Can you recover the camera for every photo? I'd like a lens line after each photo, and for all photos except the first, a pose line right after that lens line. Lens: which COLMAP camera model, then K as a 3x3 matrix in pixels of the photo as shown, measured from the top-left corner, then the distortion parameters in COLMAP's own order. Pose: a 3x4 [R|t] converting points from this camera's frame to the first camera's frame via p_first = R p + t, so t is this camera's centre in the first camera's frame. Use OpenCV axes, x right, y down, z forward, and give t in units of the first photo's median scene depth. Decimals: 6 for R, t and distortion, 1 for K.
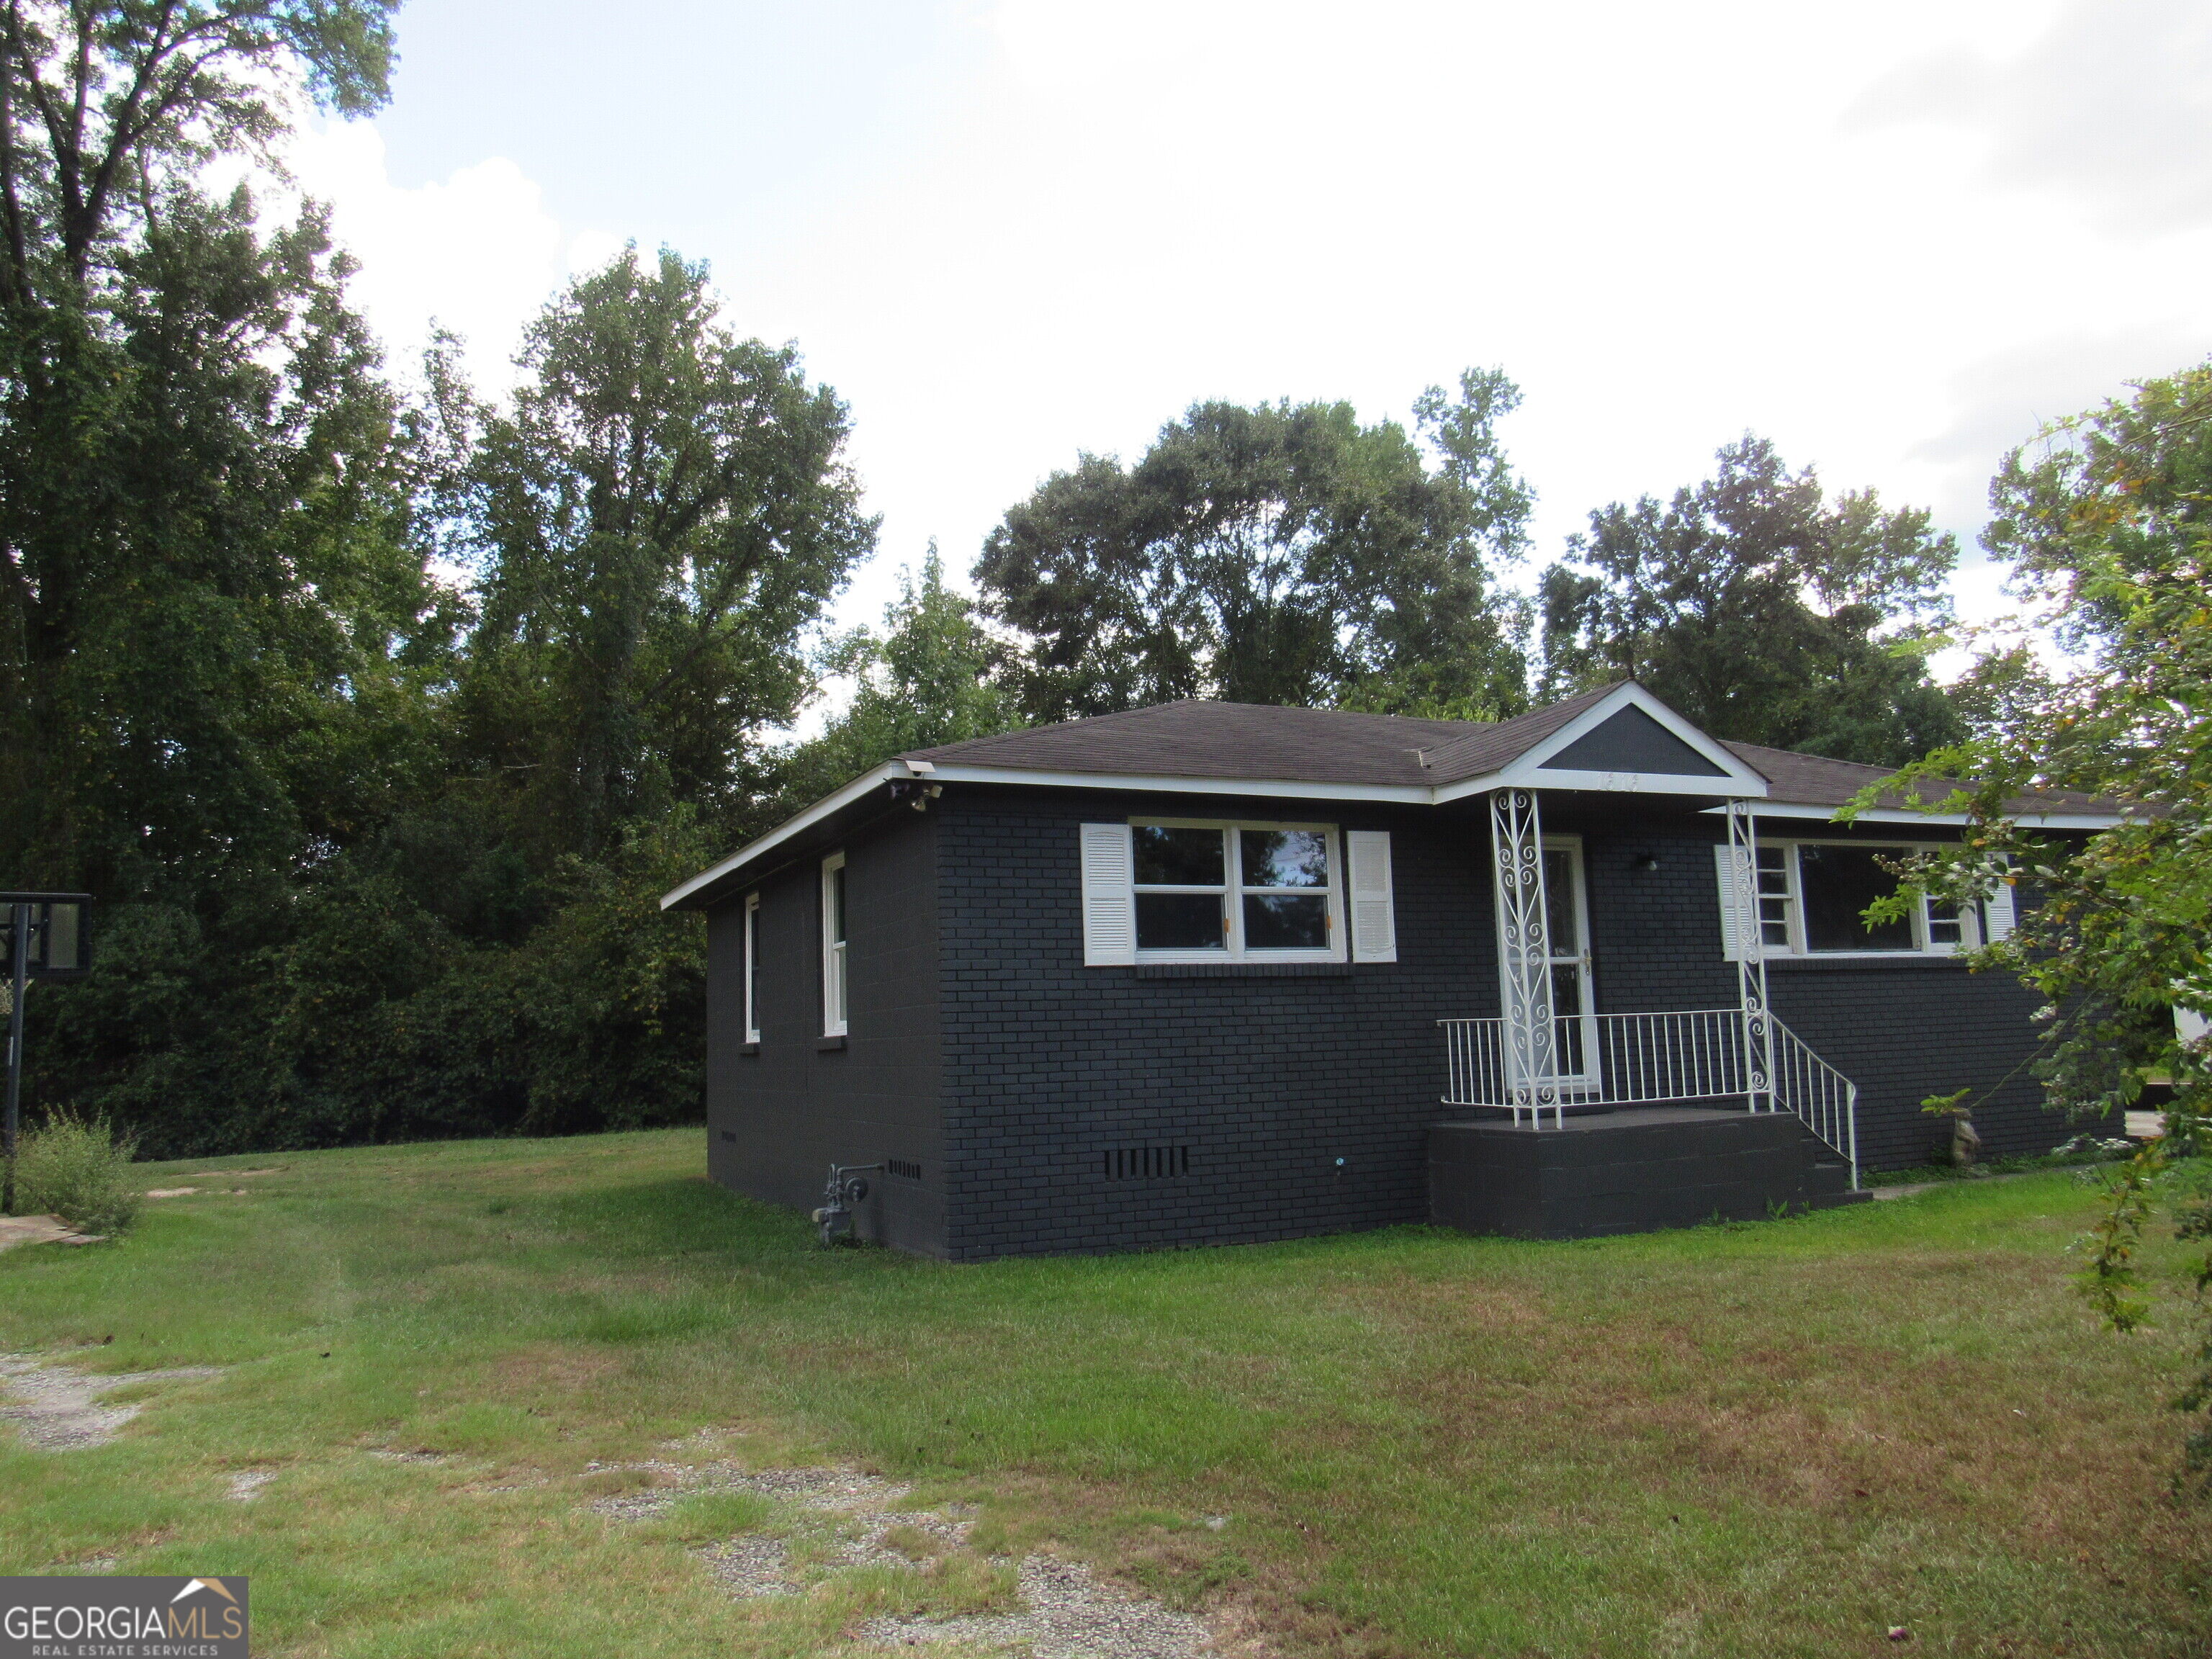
lens RADIAL K [[1576.7, 0, 1097.3], [0, 1576.7, 835.6], [0, 0, 1]] dist [-0.024315, -0.005501]
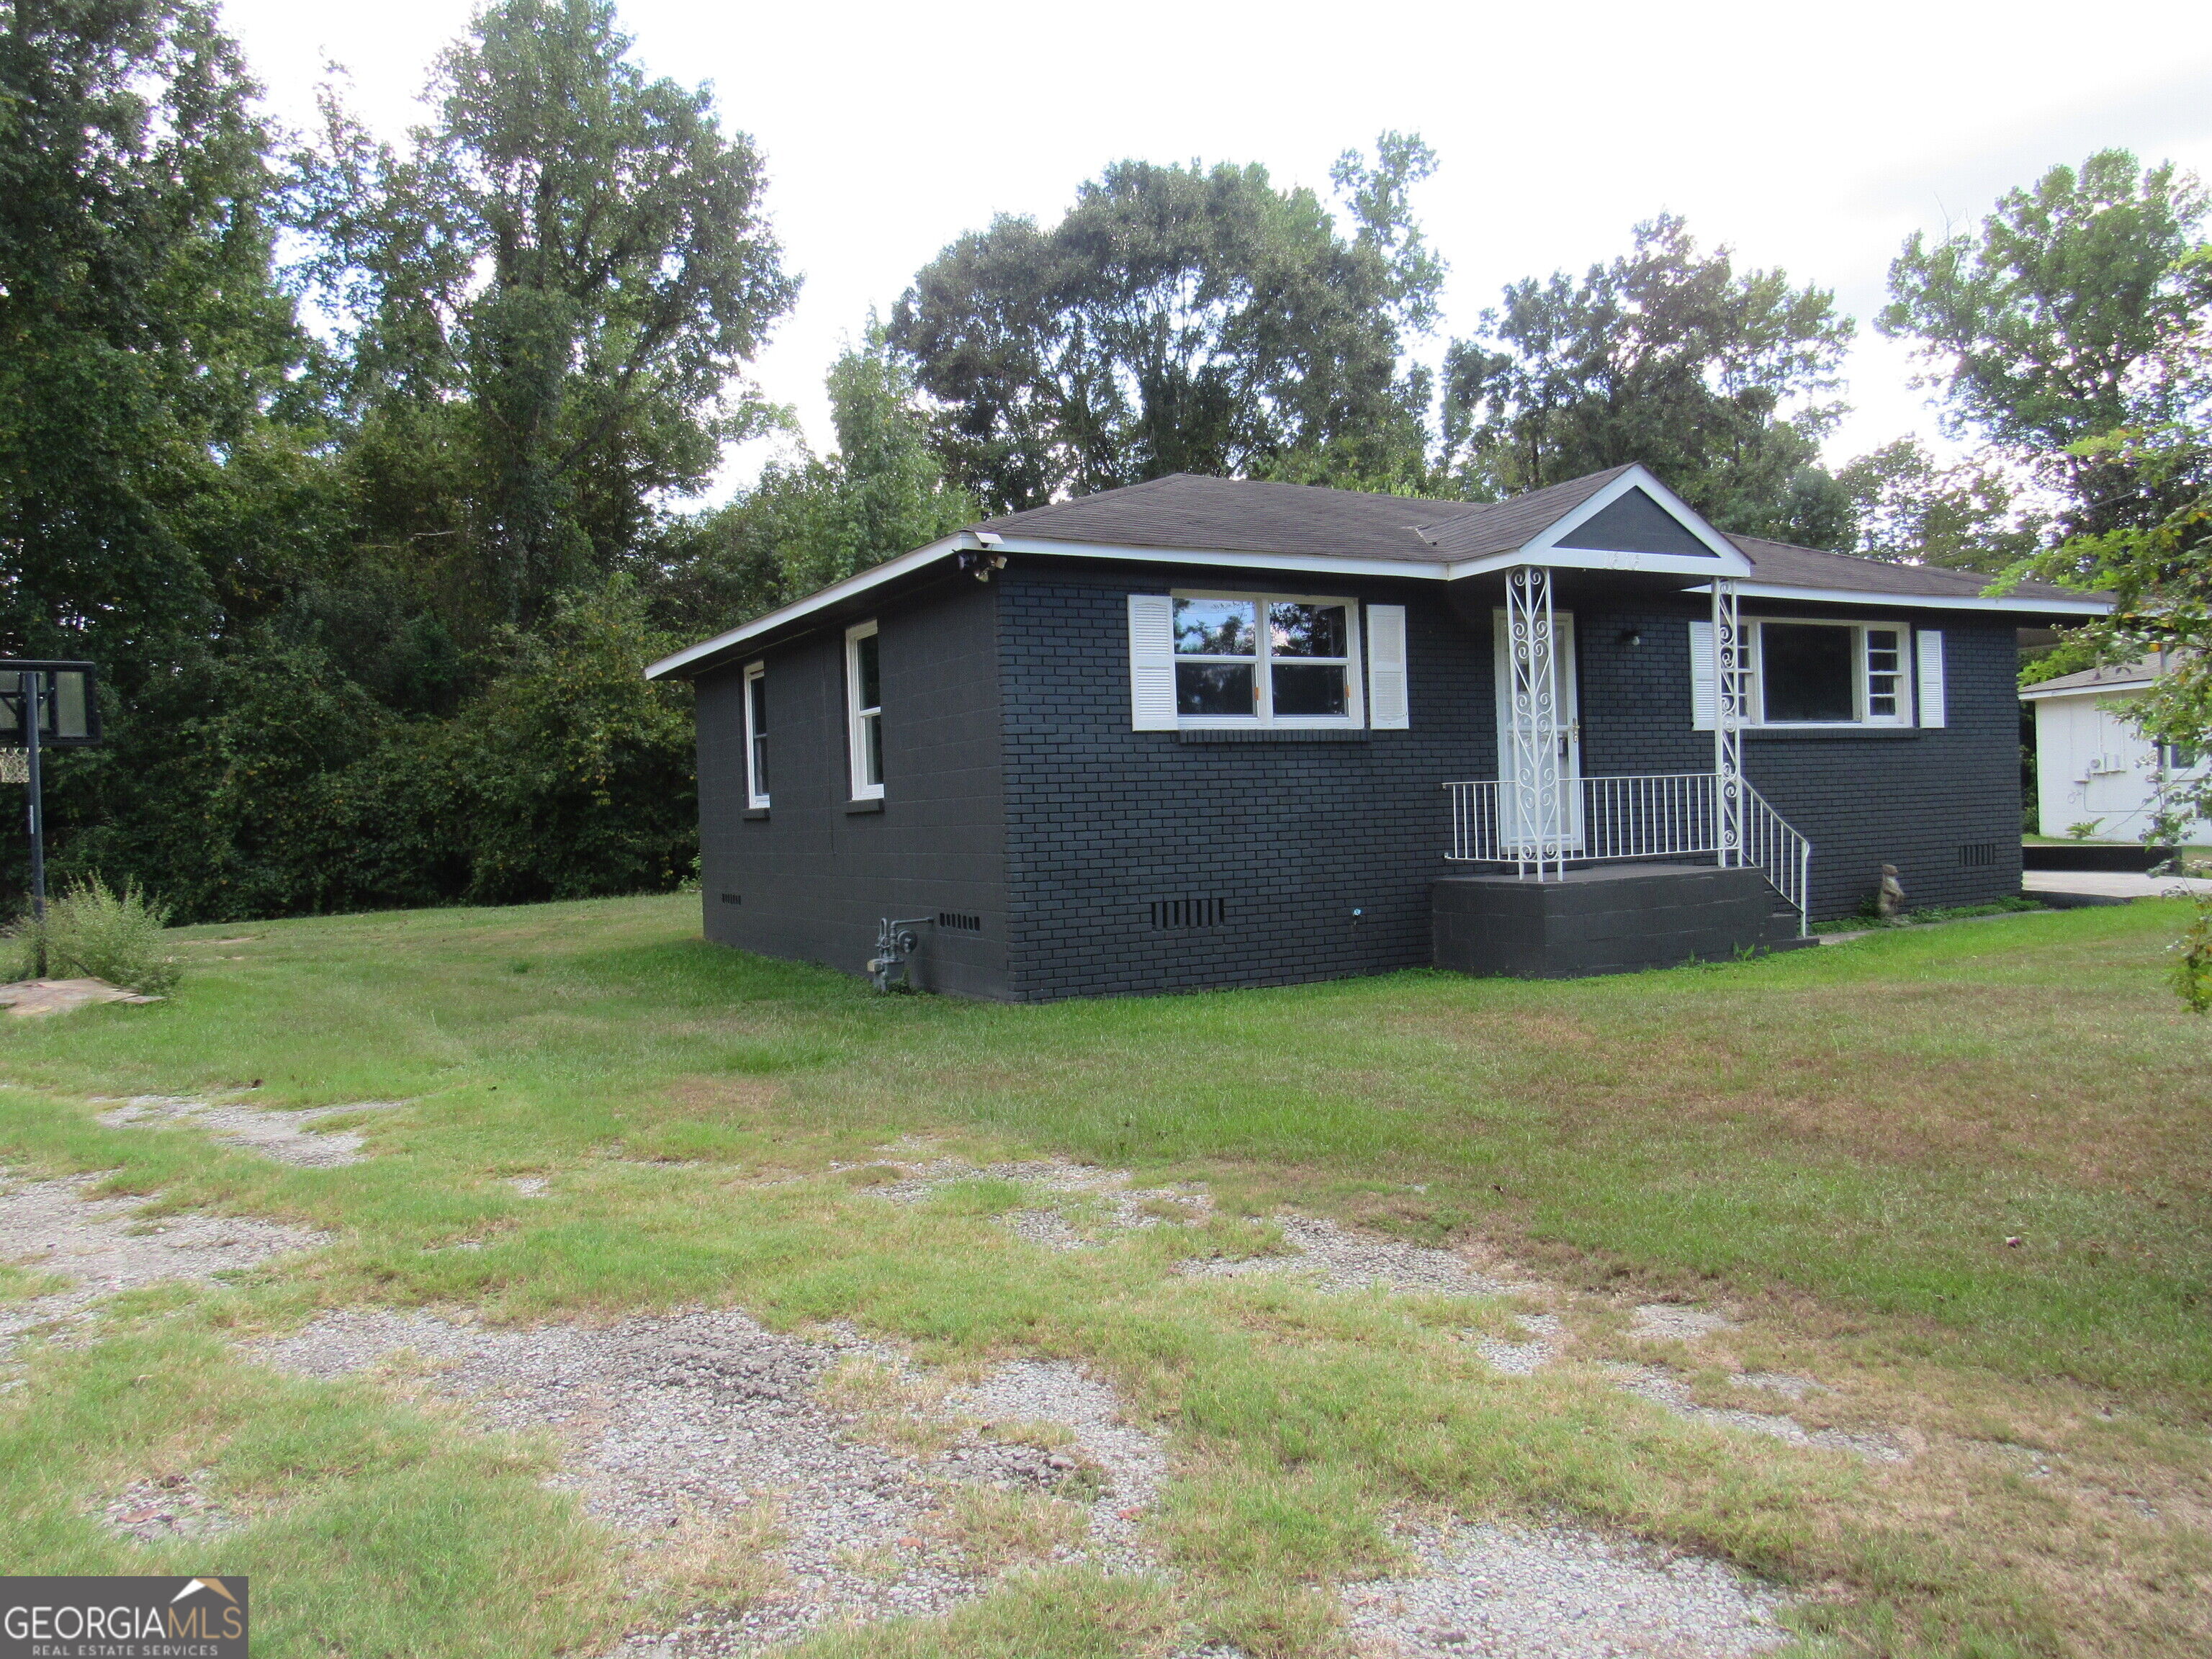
lens RADIAL K [[1574.8, 0, 1097.6], [0, 1574.8, 834.2], [0, 0, 1]] dist [-0.032801, 0.010703]
pose [[0.997043, -0.003165, 0.076781, -0.042343], [-0.007695, 0.990019, 0.140722, 0.001003], [-0.076460, -0.140897, 0.987067, -0.019616]]
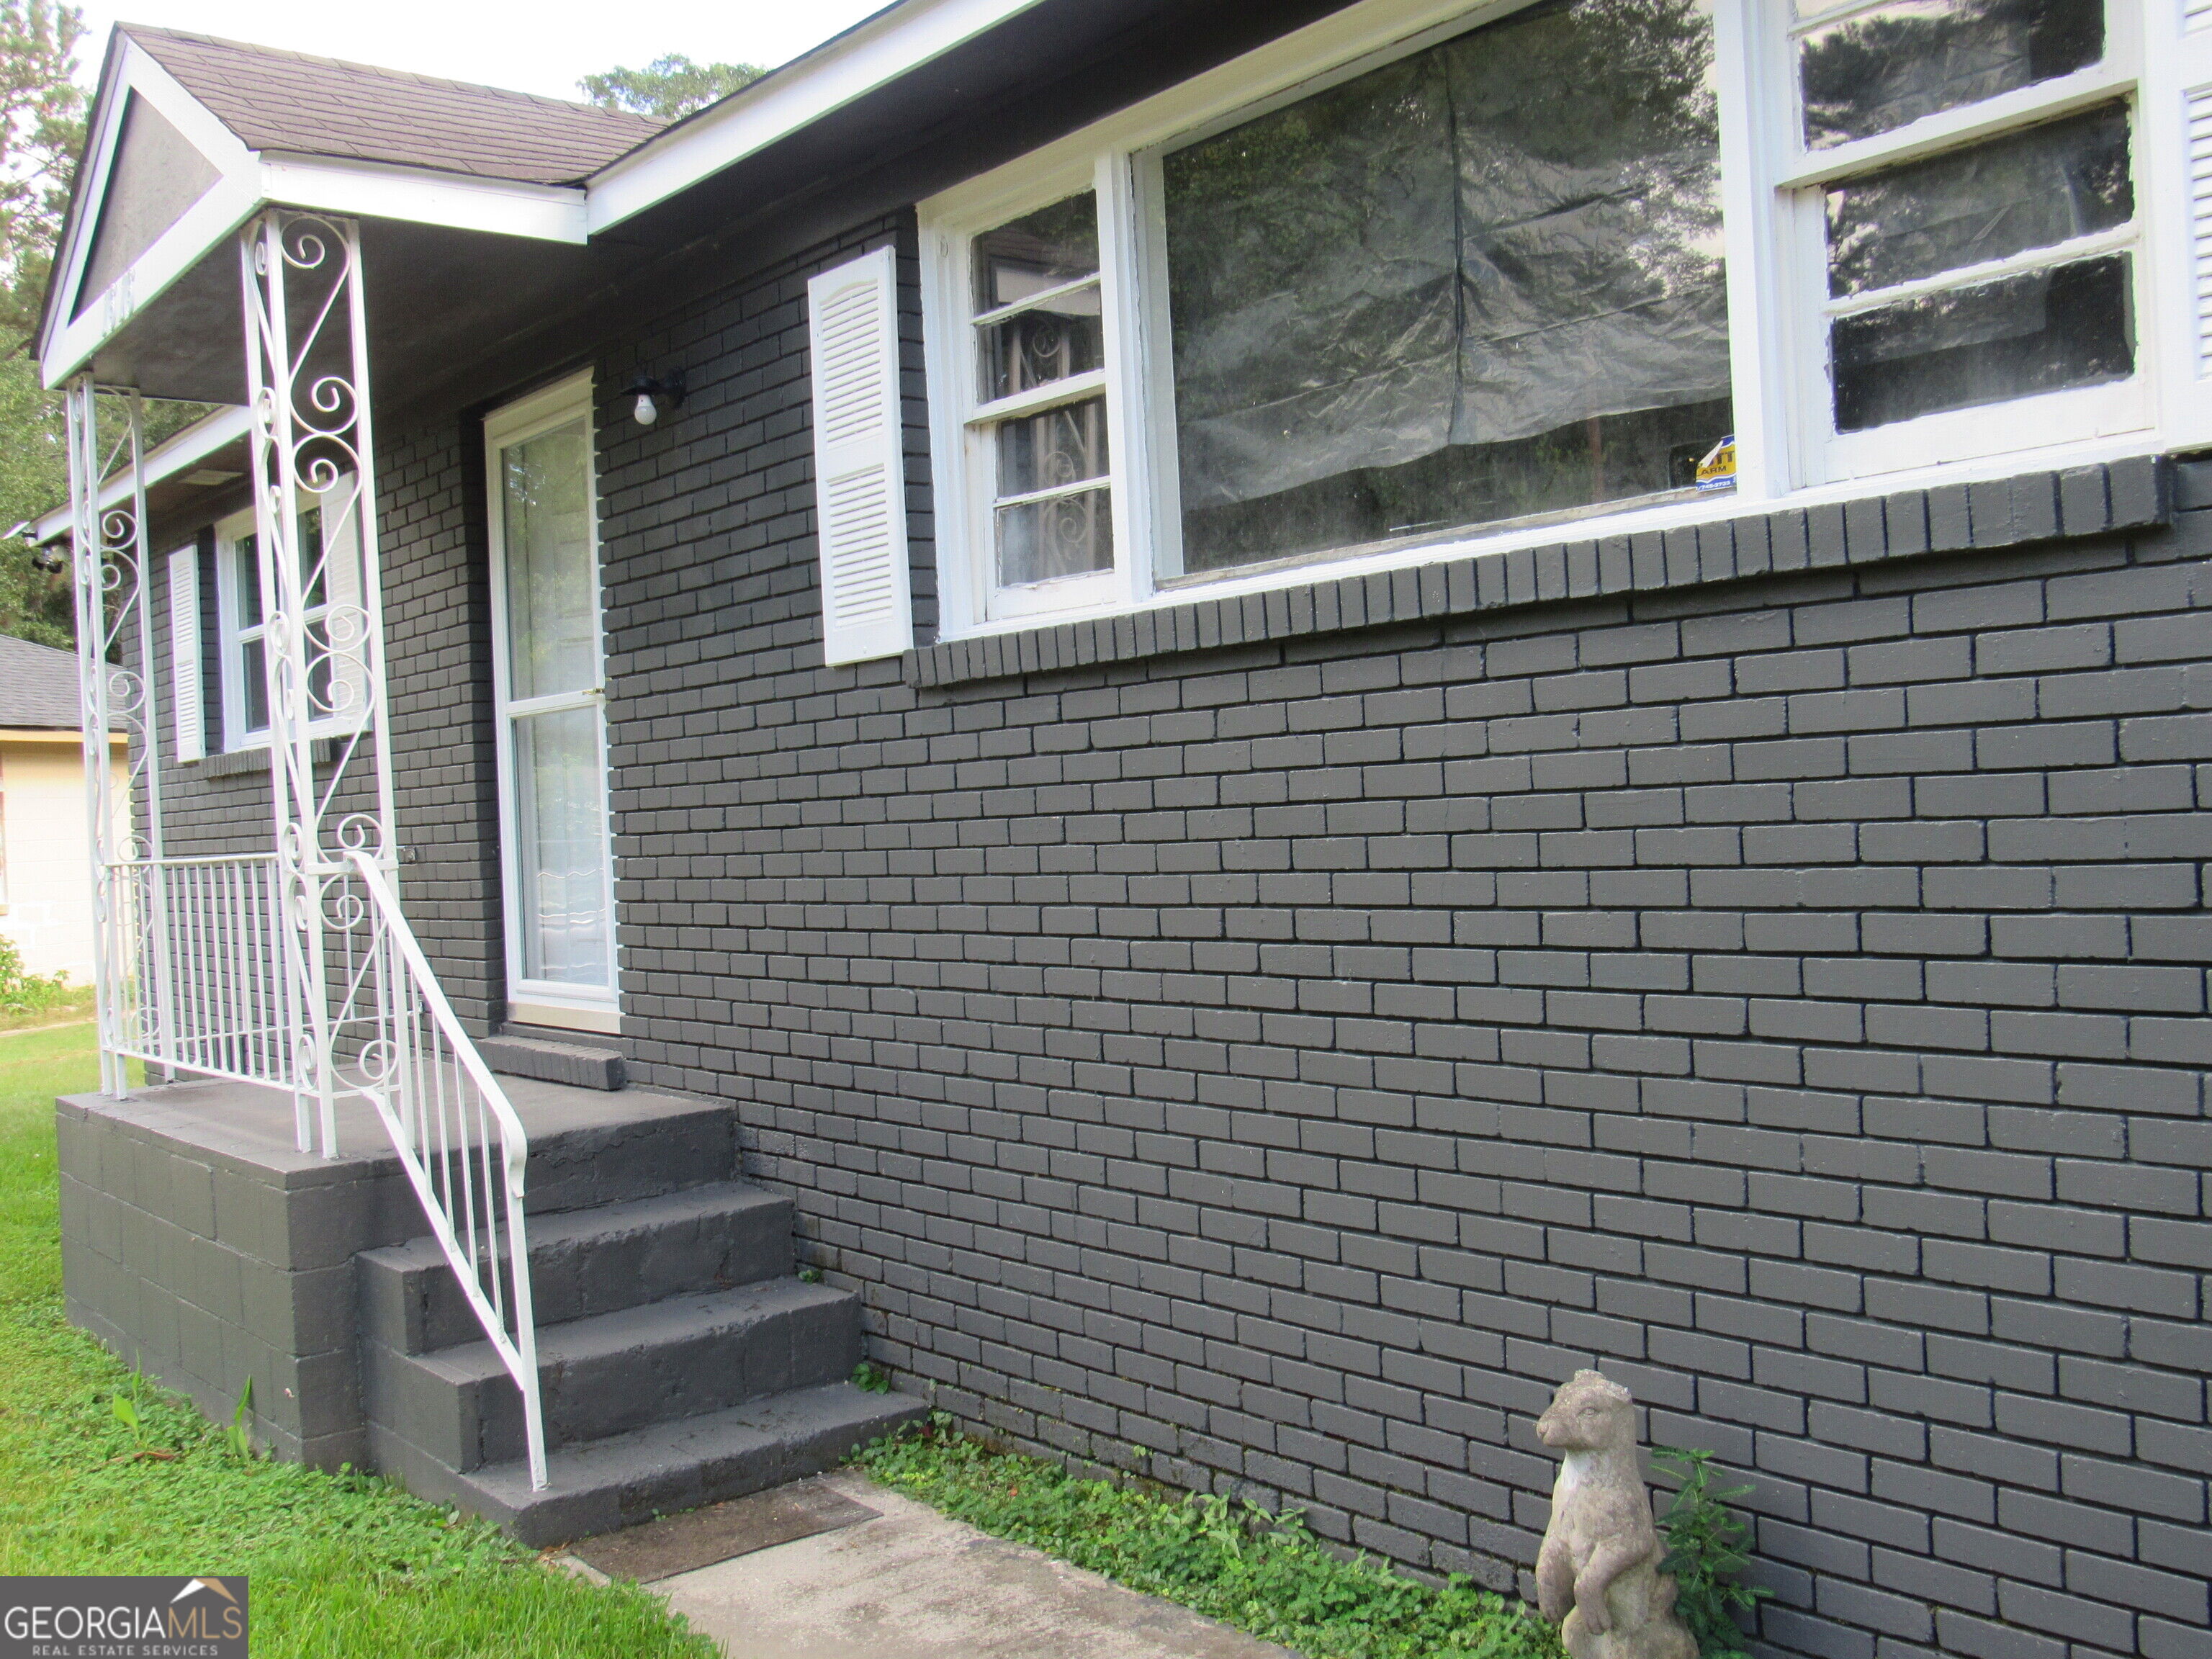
lens RADIAL K [[2112.7, 0, 1116.9], [0, 2112.7, 830.6], [0, 0, 1]] dist [-0.070301, 0.095229]
pose [[0.269328, 0.035359, -0.962399, 0.370869], [0.170221, 0.981844, 0.083710, 0.040071], [0.947886, -0.186366, 0.258419, 0.434063]]
